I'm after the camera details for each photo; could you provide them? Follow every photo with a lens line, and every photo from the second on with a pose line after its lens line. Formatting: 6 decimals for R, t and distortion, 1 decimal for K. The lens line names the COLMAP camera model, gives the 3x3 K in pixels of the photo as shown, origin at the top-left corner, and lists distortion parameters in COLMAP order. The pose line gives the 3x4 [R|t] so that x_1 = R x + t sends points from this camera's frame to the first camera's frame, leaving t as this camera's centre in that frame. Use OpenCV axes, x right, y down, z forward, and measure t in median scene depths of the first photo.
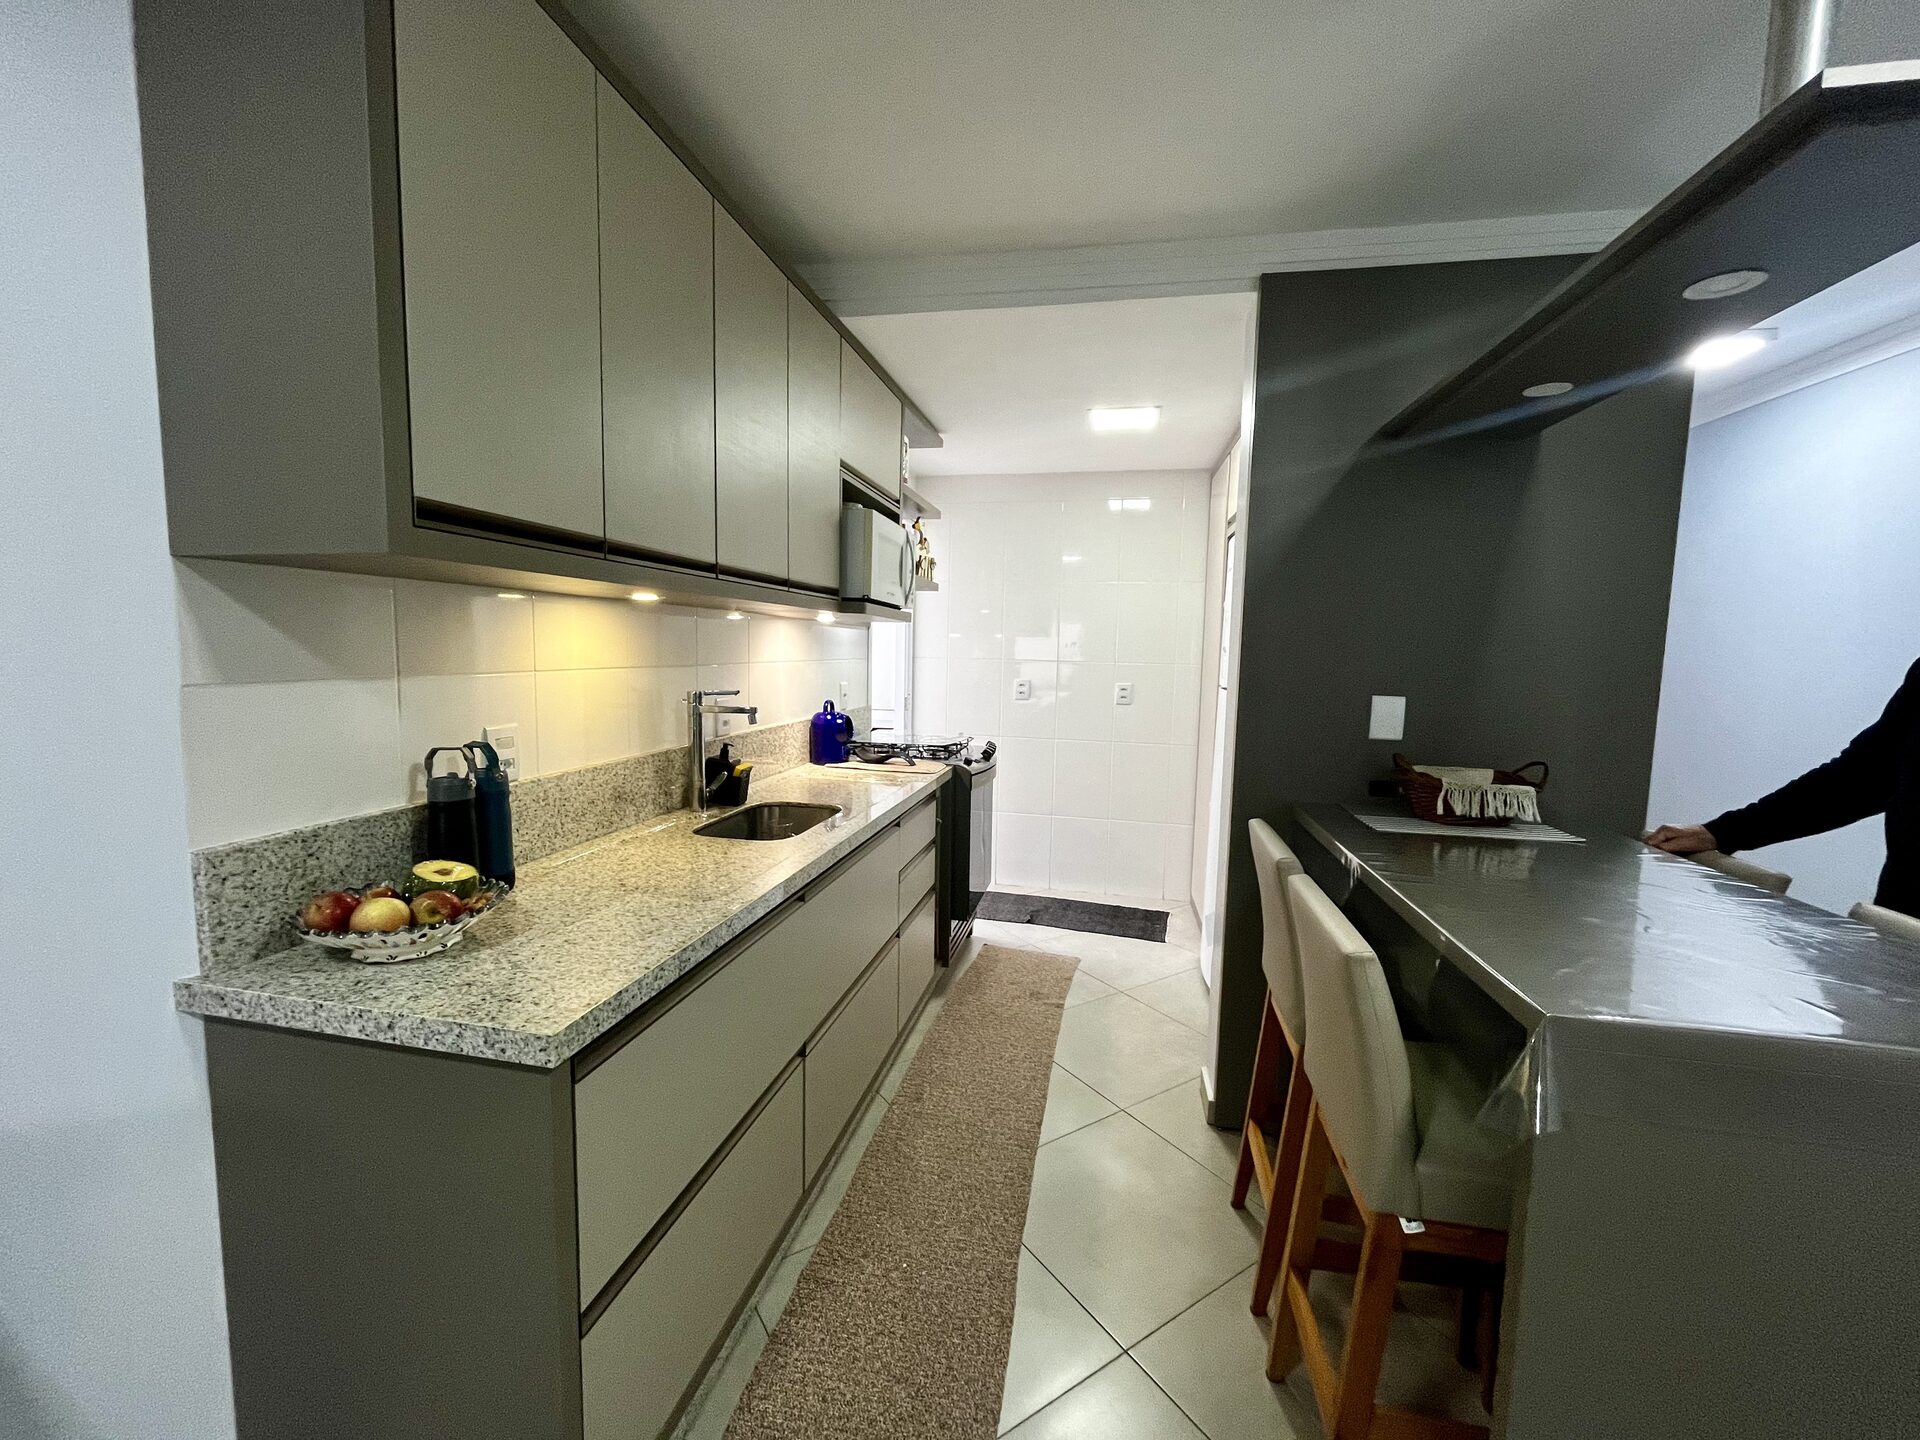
lens RADIAL K [[772.6, 0, 957.6], [0, 772.6, 719.8], [0, 0, 1]] dist [0.000256, -0.000041]
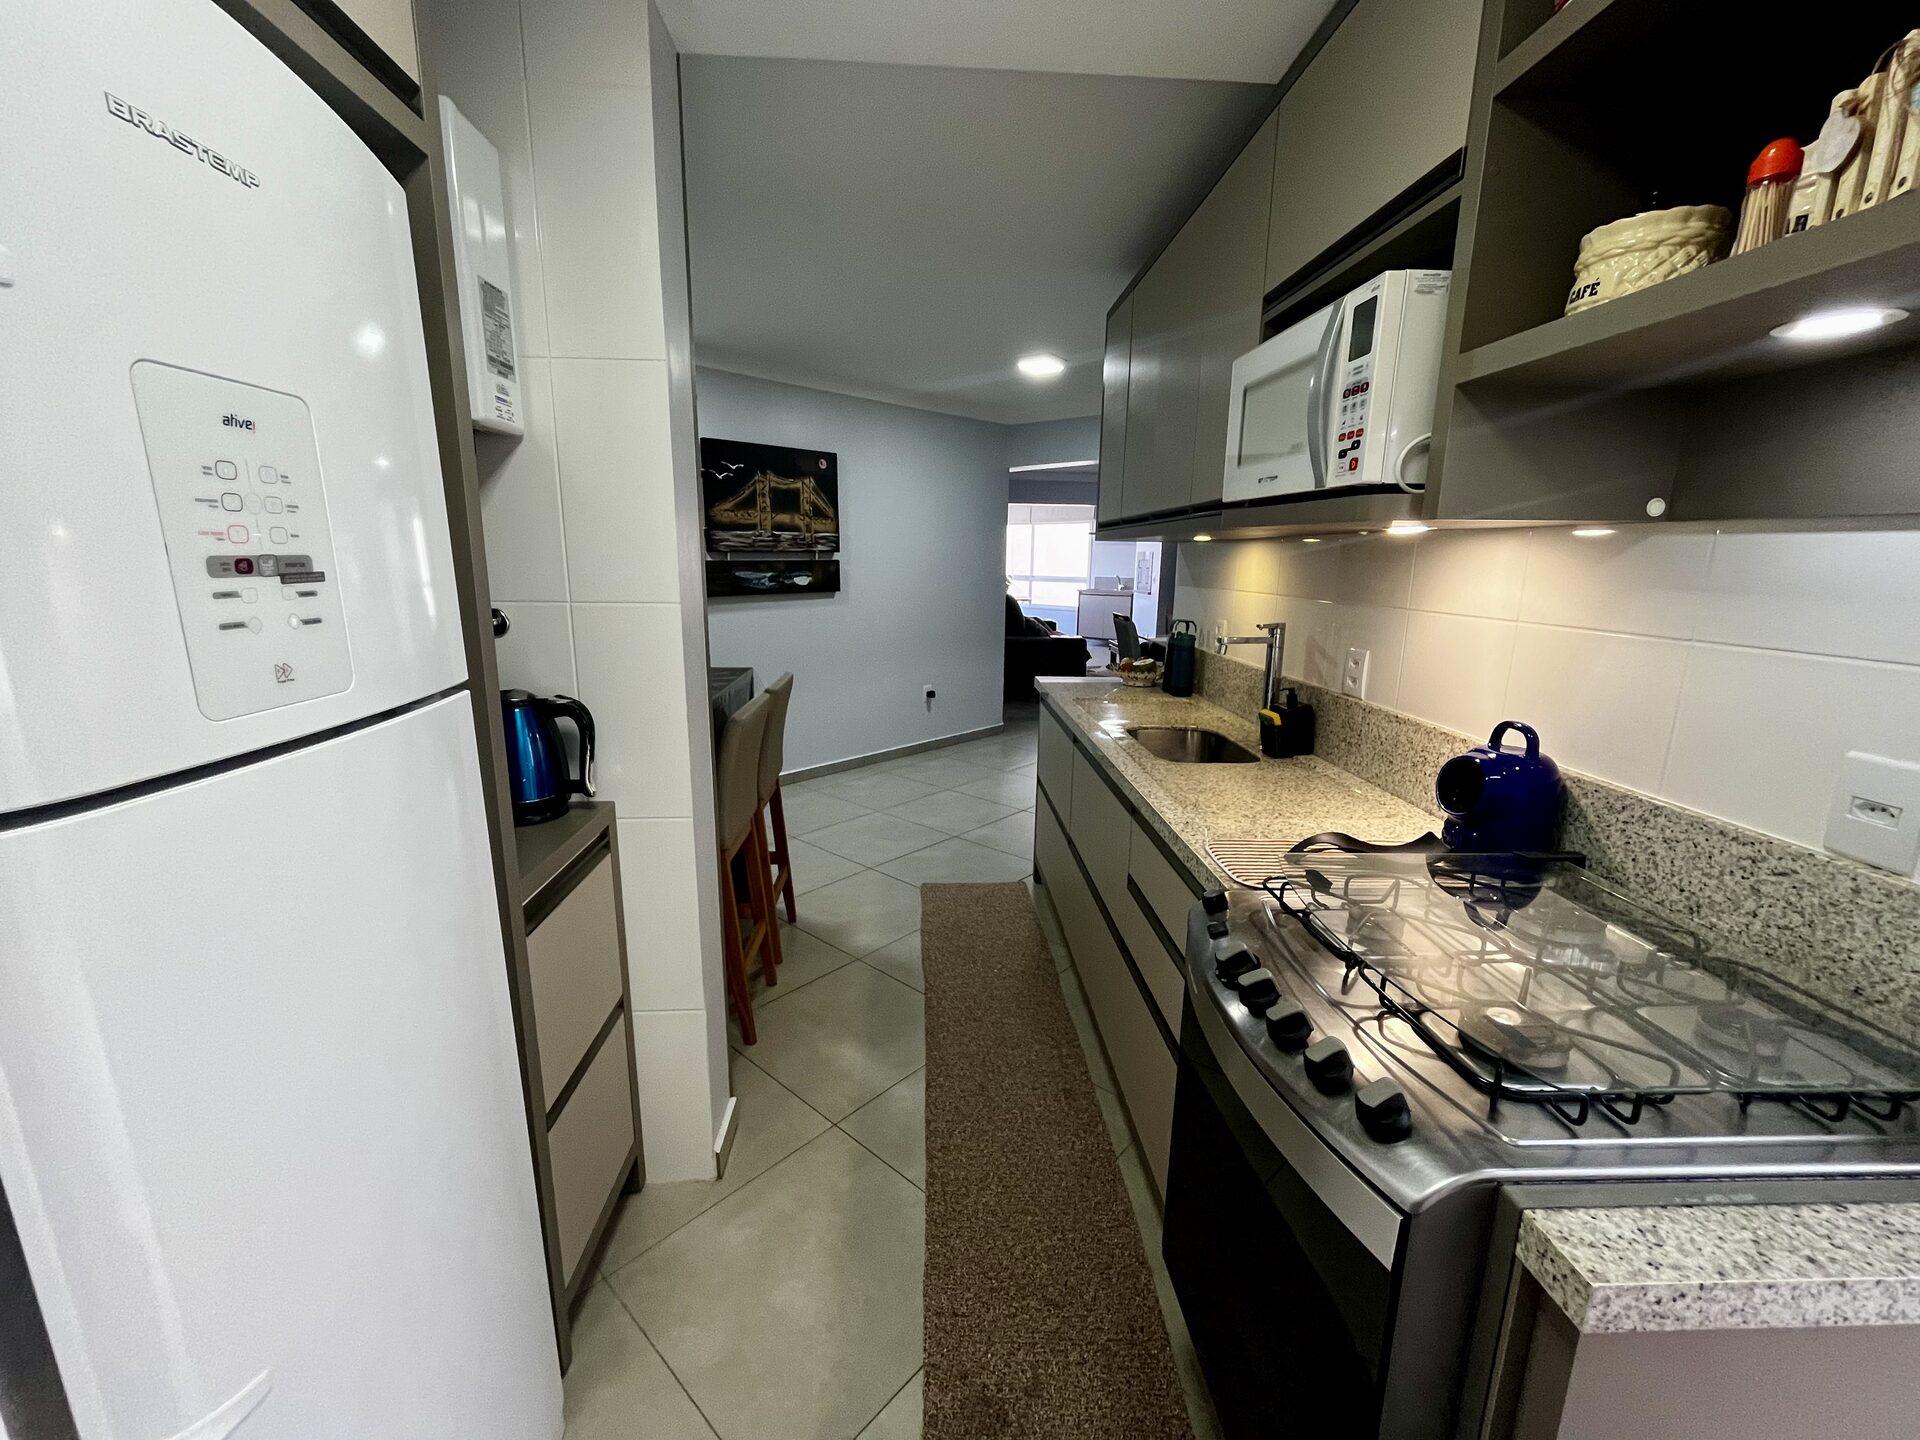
lens RADIAL K [[772.6, 0, 955.7], [0, 772.6, 719.7], [0, 0, 1]] dist [-0.000178, -0.000690]
pose [[-0.966534, 0.024524, -0.255365, 0.442043], [-0.053558, 0.954196, 0.294348, -0.258187], [0.250887, 0.298174, -0.920949, 2.548781]]
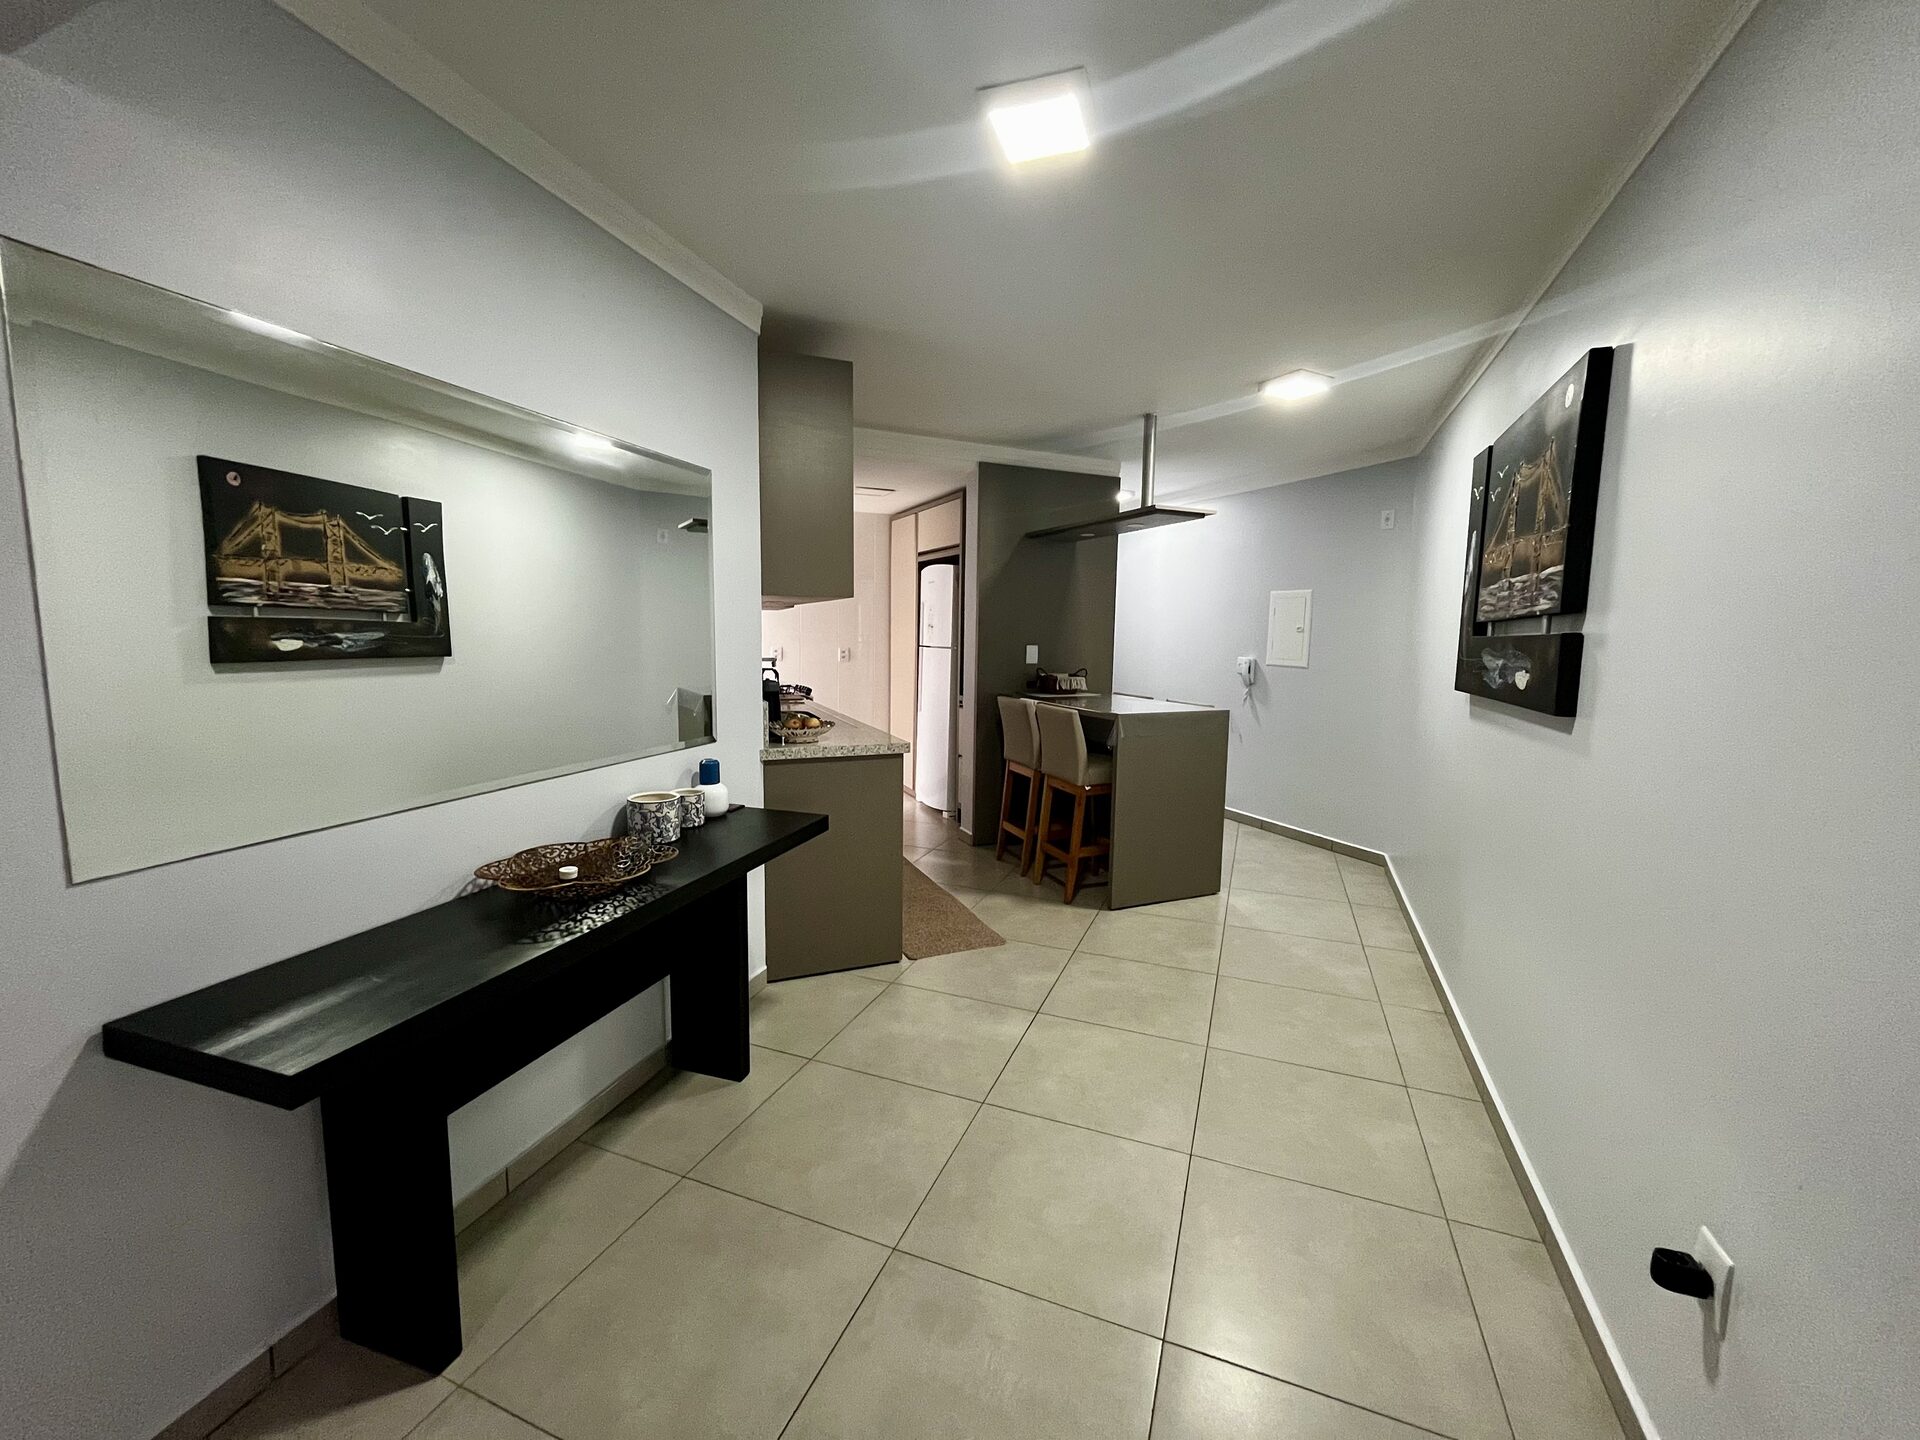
lens RADIAL K [[769.1, 0, 958.9], [0, 769.1, 721.1], [0, 0, 1]] dist [0.000059, -0.000048]
pose [[0.821801, -0.075343, 0.564771, -1.325700], [0.056417, 0.997108, 0.050926, 0.091813], [-0.566974, -0.009989, 0.823675, -1.113566]]
